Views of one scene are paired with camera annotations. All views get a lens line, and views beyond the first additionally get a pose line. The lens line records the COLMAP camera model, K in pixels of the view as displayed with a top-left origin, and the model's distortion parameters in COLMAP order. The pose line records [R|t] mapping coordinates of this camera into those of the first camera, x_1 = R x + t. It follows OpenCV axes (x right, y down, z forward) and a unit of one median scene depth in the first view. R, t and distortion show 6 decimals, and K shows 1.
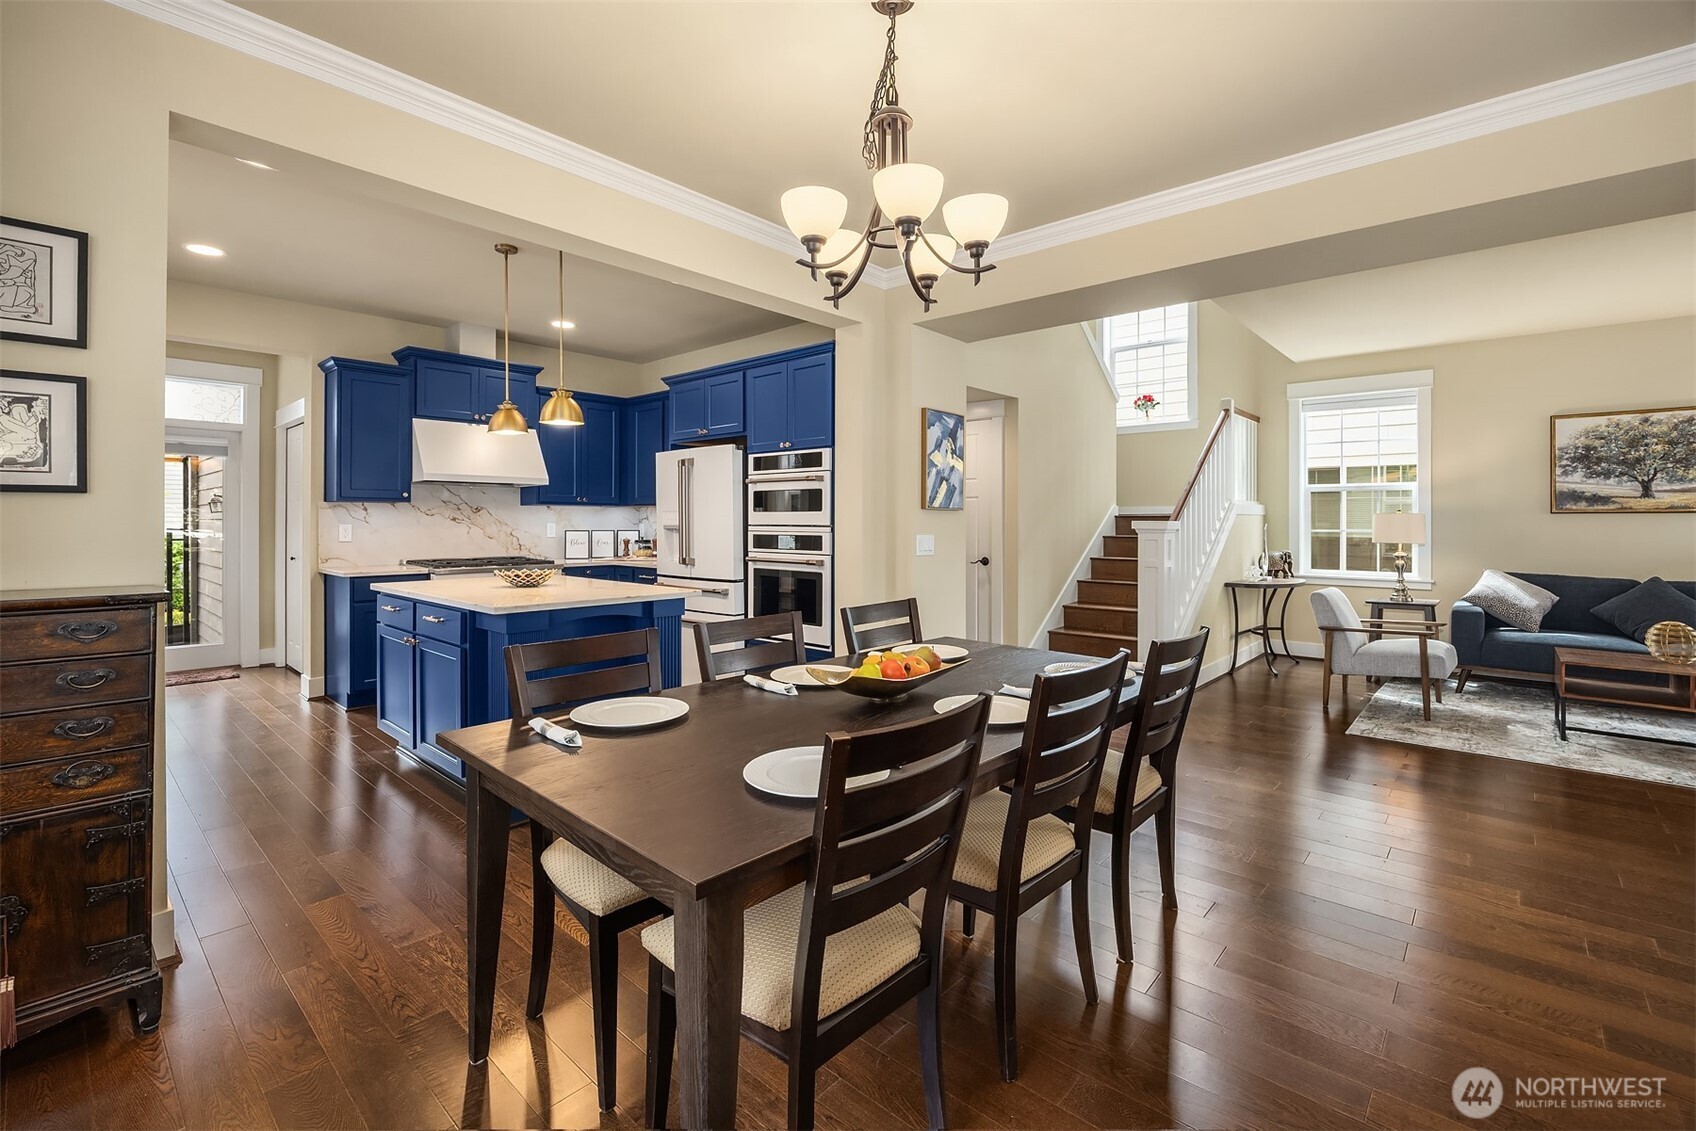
lens RADIAL K [[755.2, 0, 871.3], [0, 755.2, 524.0], [0, 0, 1]] dist [-0.004506, -0.000494]
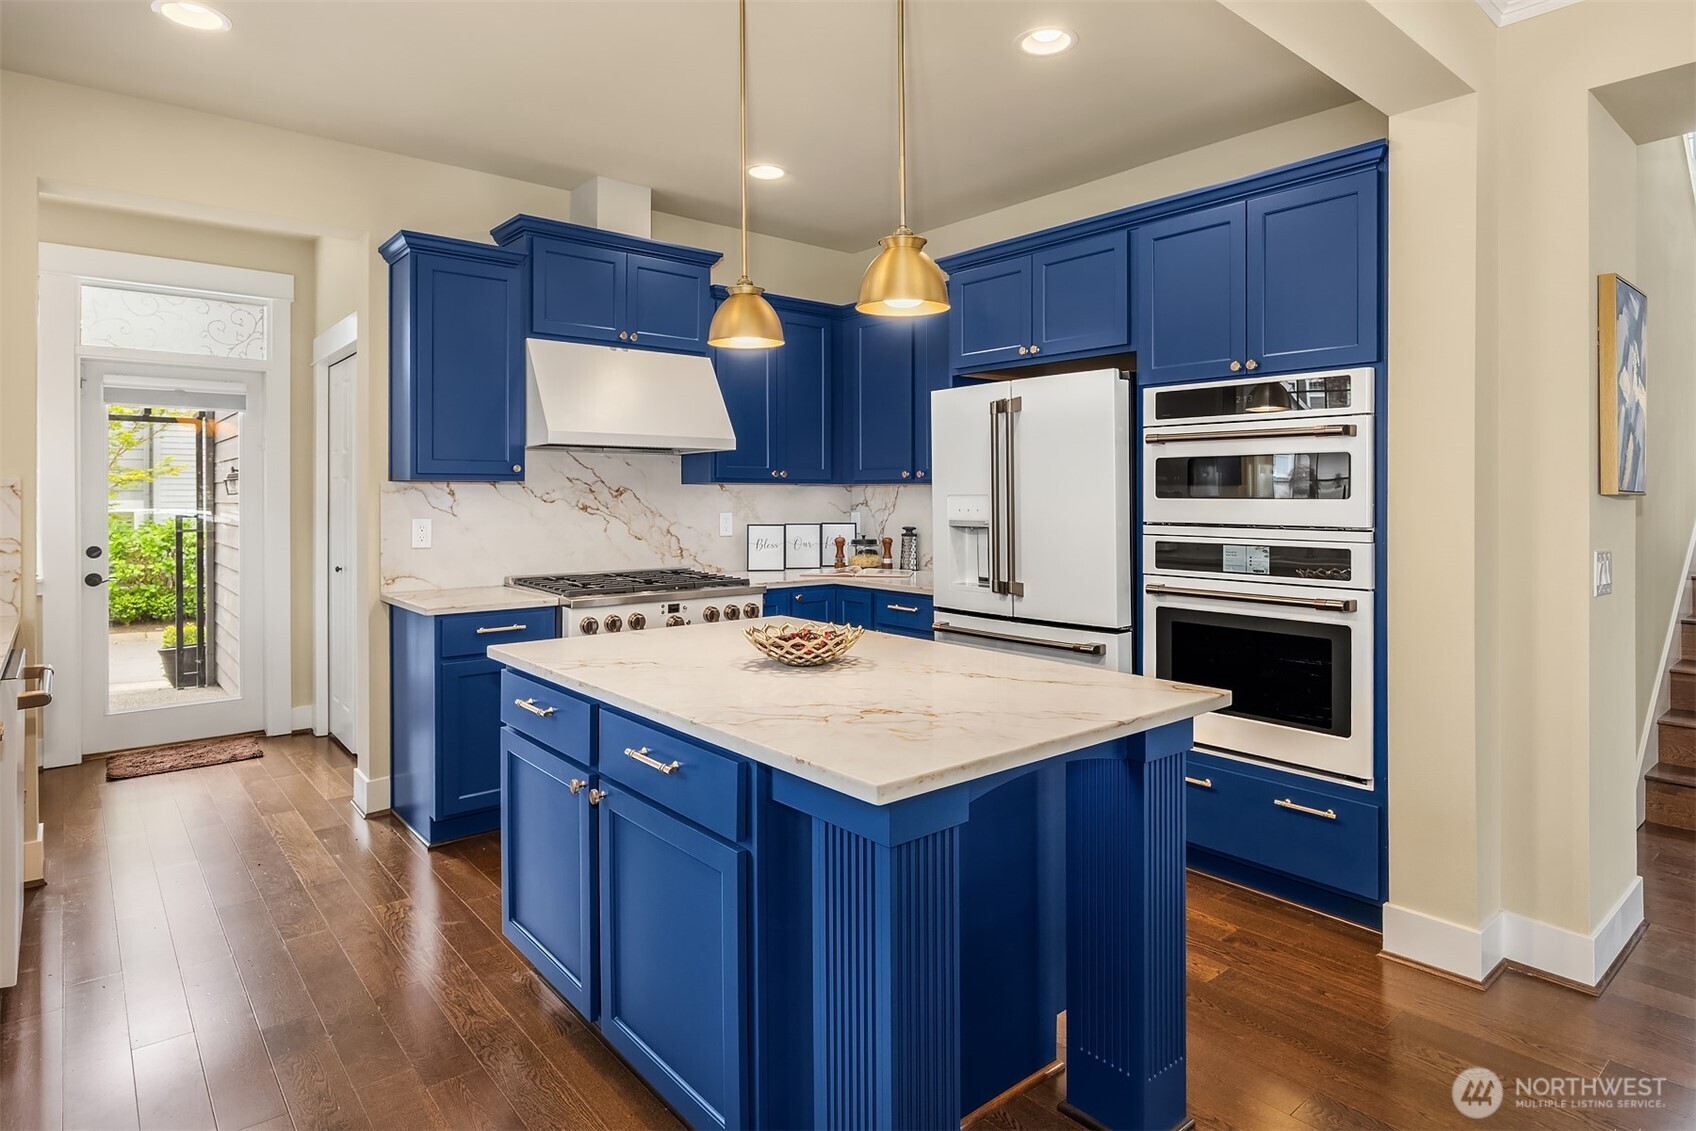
lens RADIAL K [[940.8, 0, 869.0], [0, 940.8, 502.3], [0, 0, 1]] dist [-0.003703, 0.001697]
pose [[0.990971, -0.000985, -0.134070, -0.247618], [0.001572, 0.999990, 0.004275, -0.015108], [0.134065, -0.004447, 0.990963, 0.310916]]
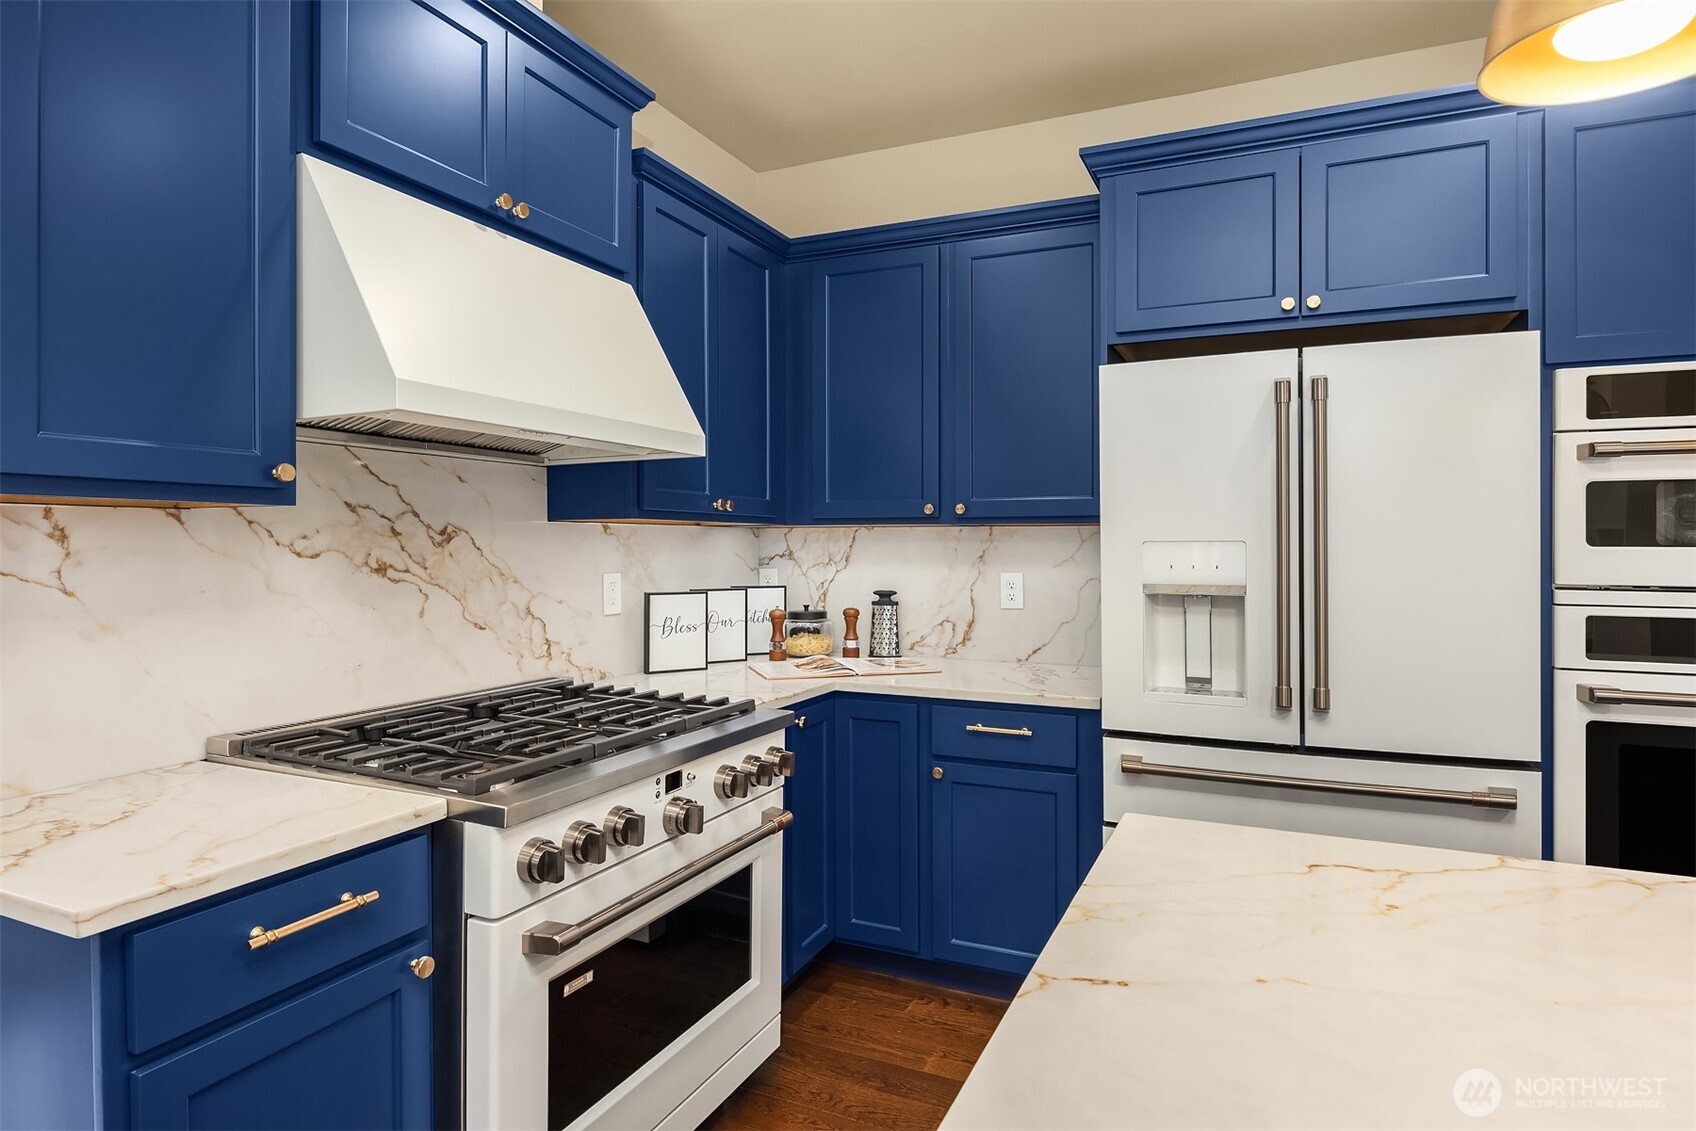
lens RADIAL K [[927.8, 0, 857.6], [0, 927.8, 553.3], [0, 0, 1]] dist [0.001927, 0.001780]
pose [[0.951699, -0.004652, 0.306999, -0.535156], [0.002452, 0.999968, 0.007552, -0.015634], [-0.307024, -0.006435, 0.951680, 0.671543]]
